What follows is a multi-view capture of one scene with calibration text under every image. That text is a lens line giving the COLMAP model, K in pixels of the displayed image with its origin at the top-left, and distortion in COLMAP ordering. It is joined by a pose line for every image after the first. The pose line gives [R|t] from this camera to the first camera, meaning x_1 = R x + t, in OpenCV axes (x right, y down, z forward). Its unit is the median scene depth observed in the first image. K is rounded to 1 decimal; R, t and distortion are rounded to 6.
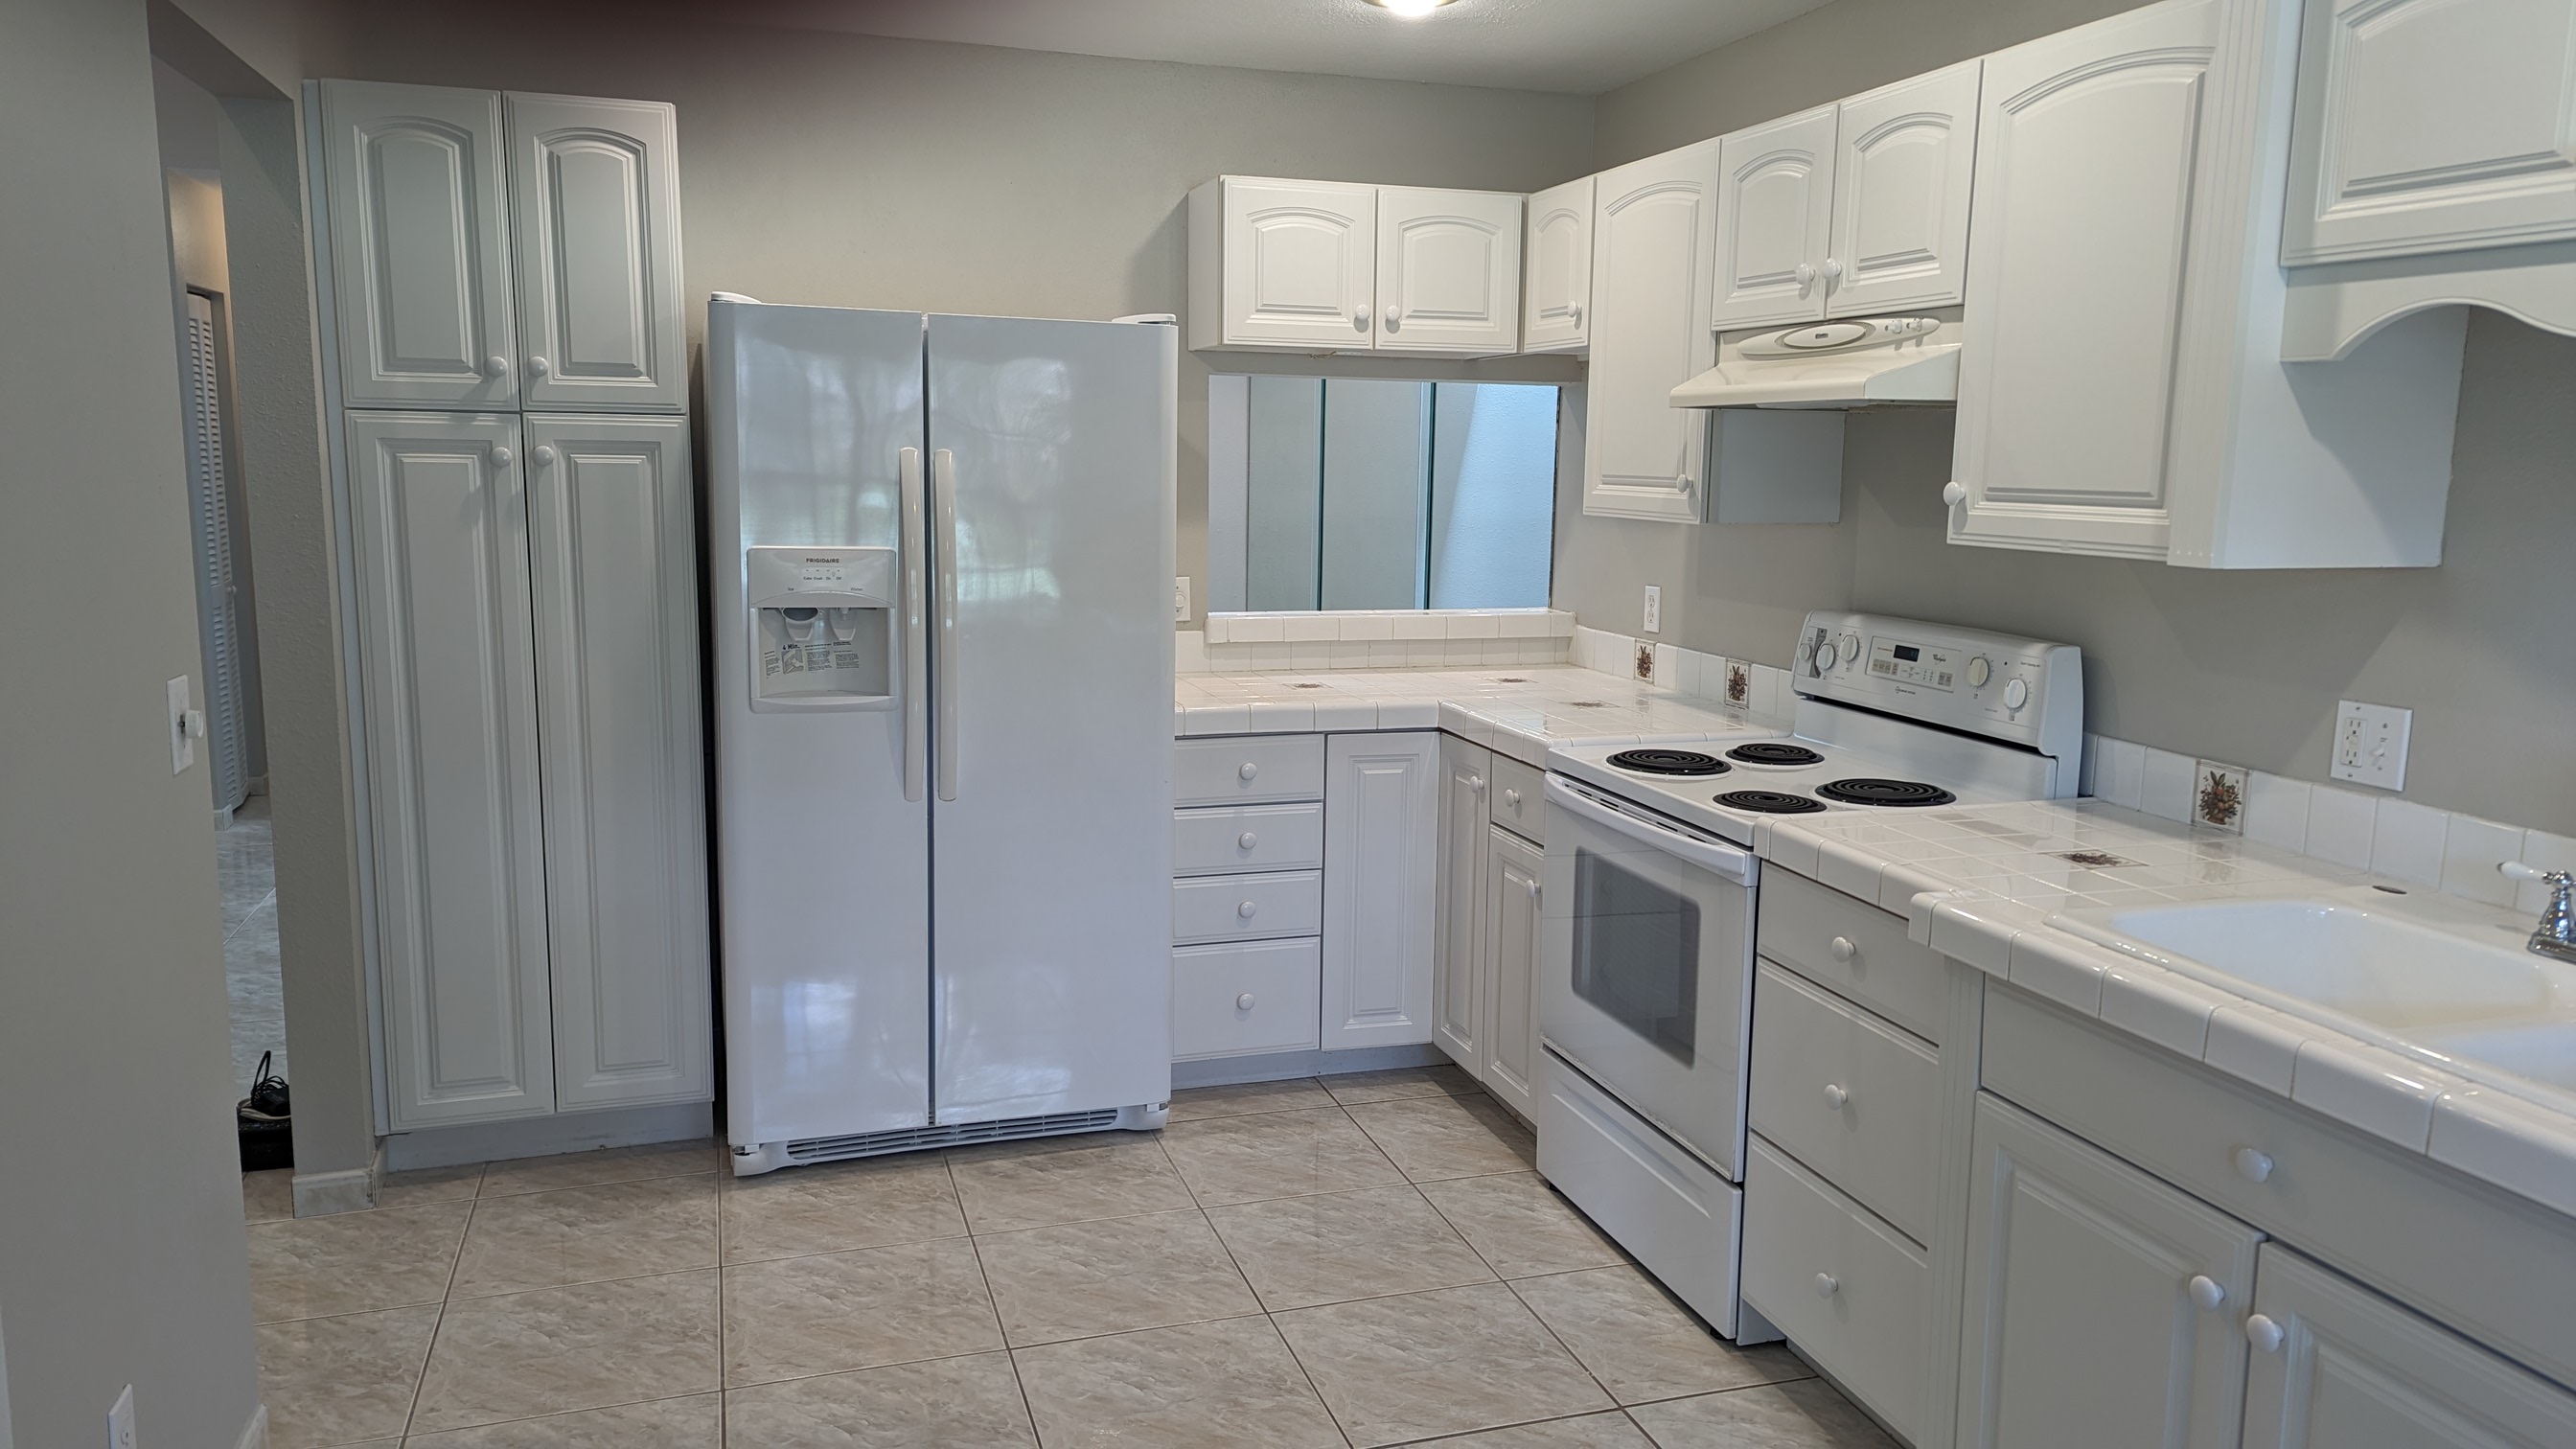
lens RADIAL K [[1748.4, 0, 1276.6], [0, 1748.4, 726.1], [0, 0, 1]] dist [0.036528, -0.012537]
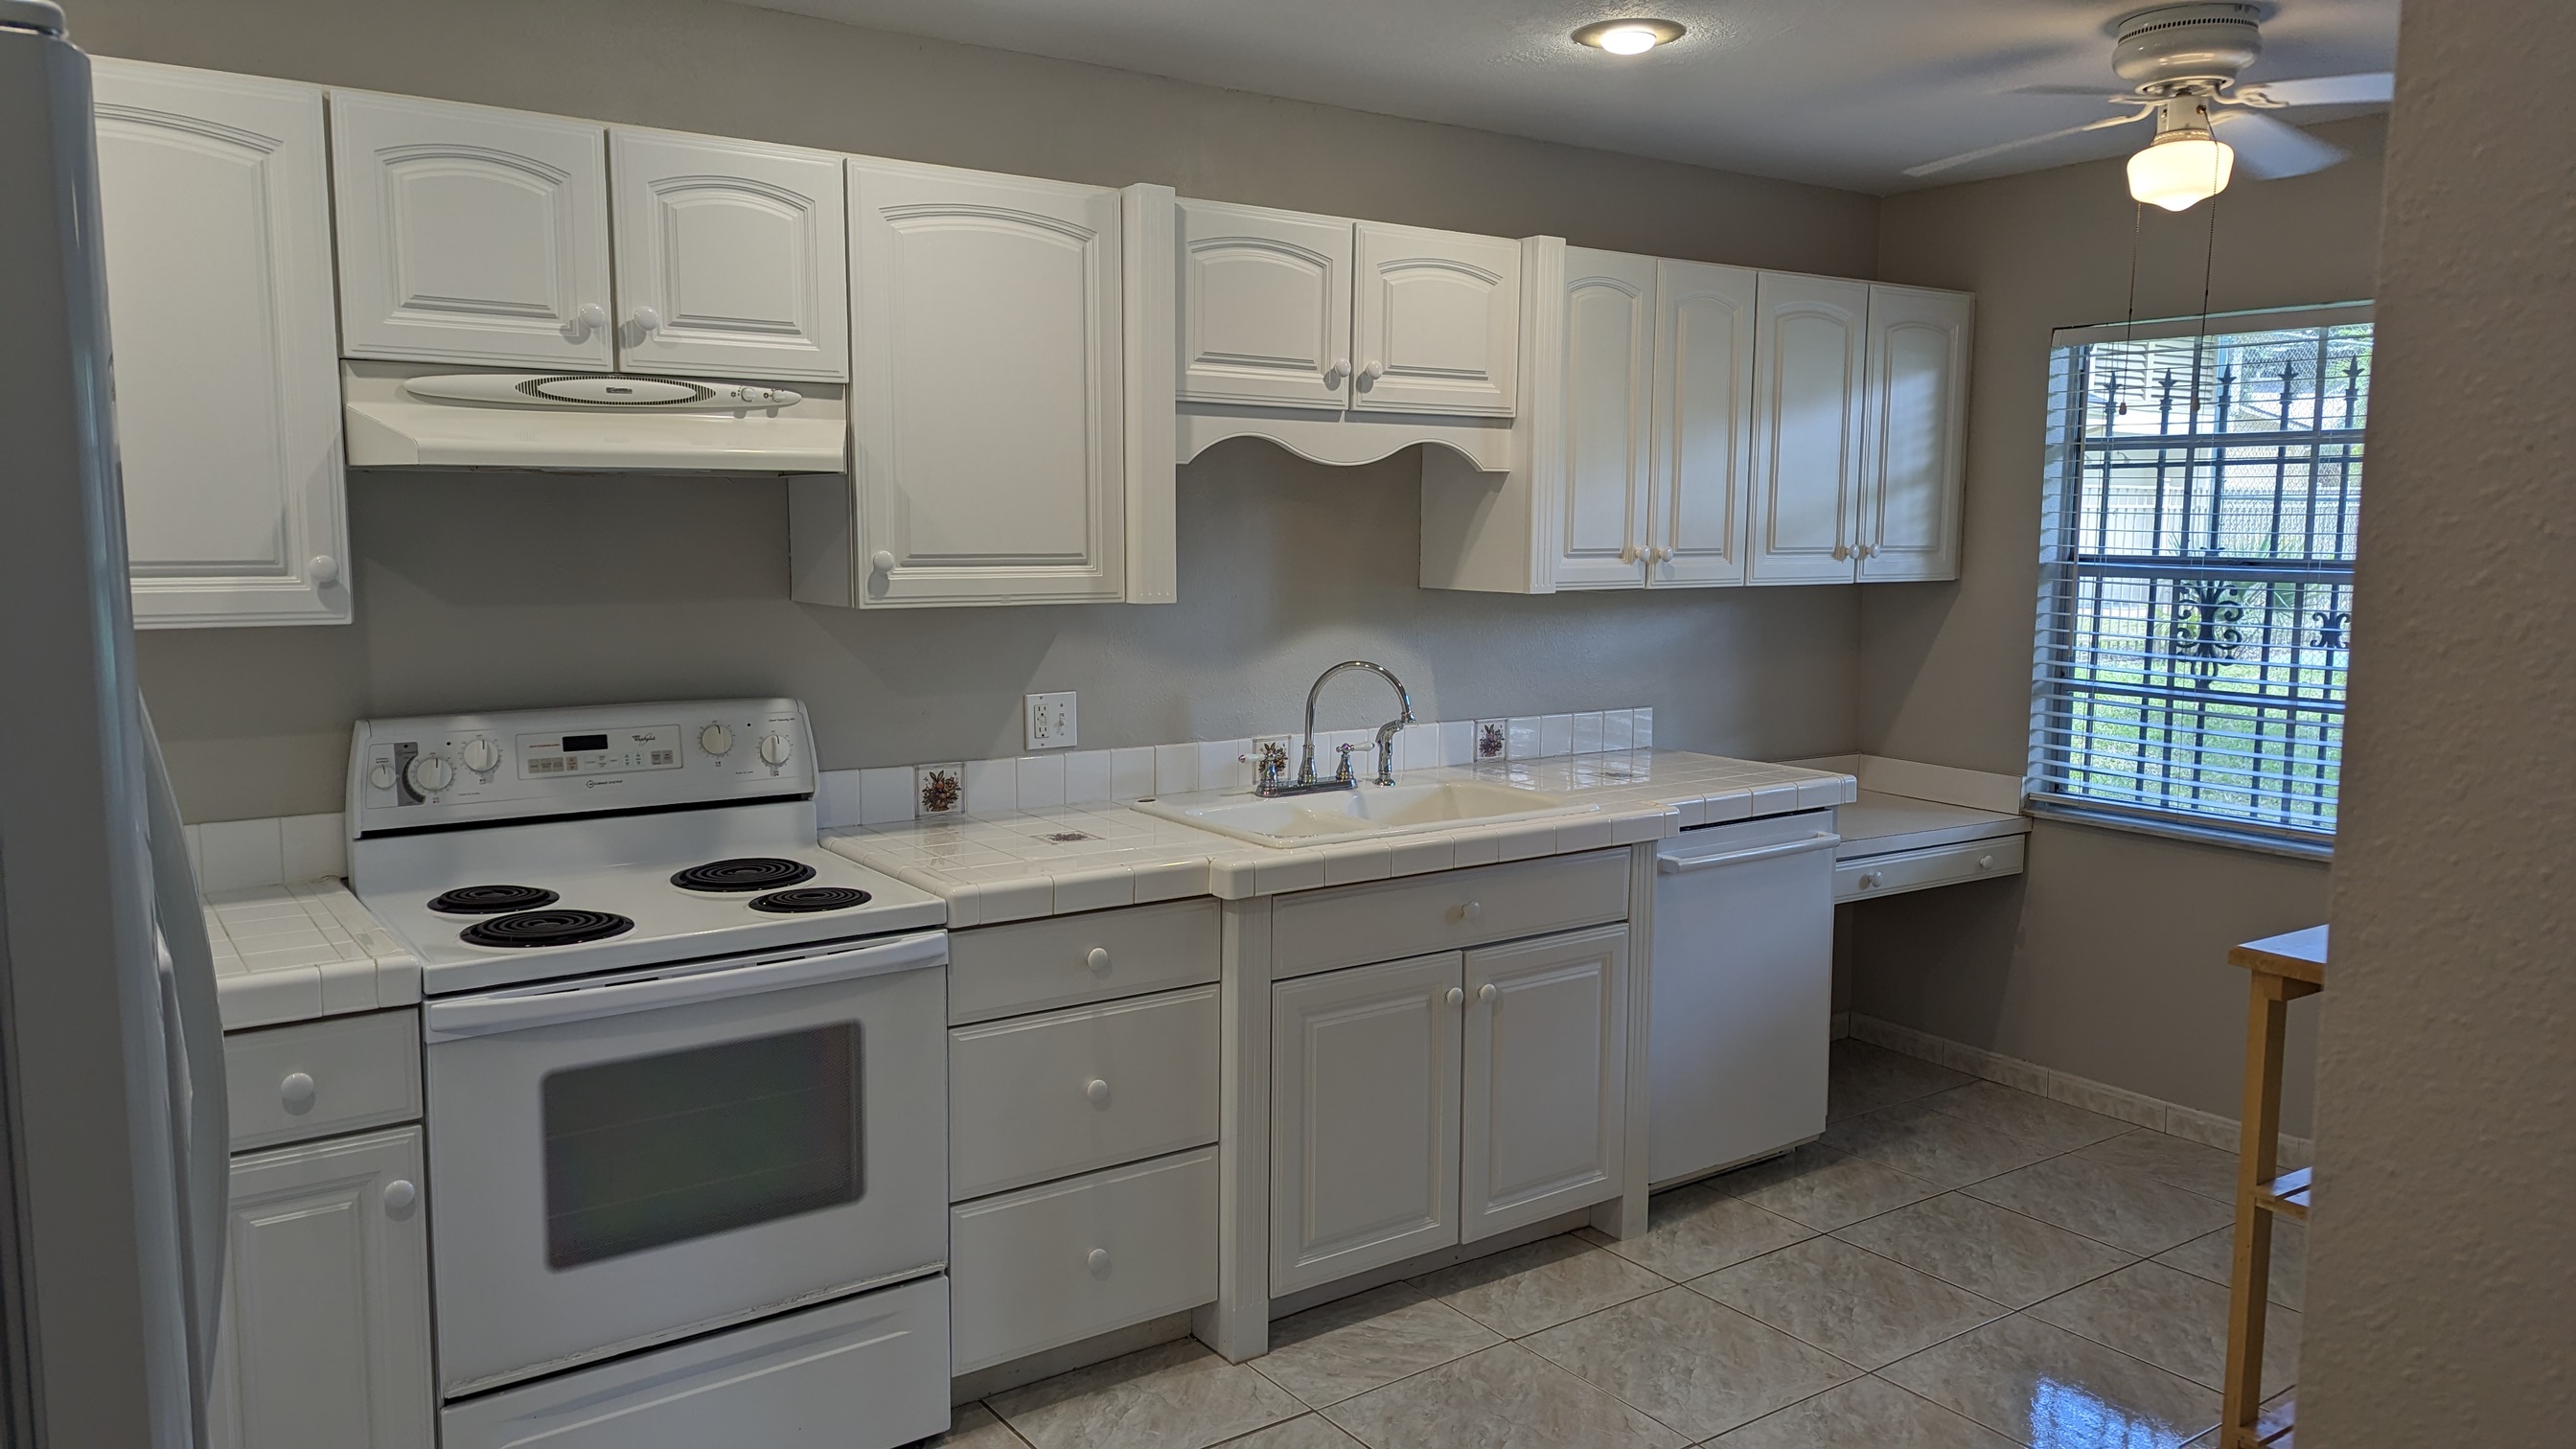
lens RADIAL K [[1748.4, 0, 1275.3], [0, 1748.4, 723.6], [0, 0, 1]] dist [0.036528, -0.012537]
pose [[-0.291472, -0.129041, 0.947836, -0.716411], [0.140090, 0.974418, 0.175739, -0.191768], [-0.946266, 0.184005, -0.265939, 1.083450]]
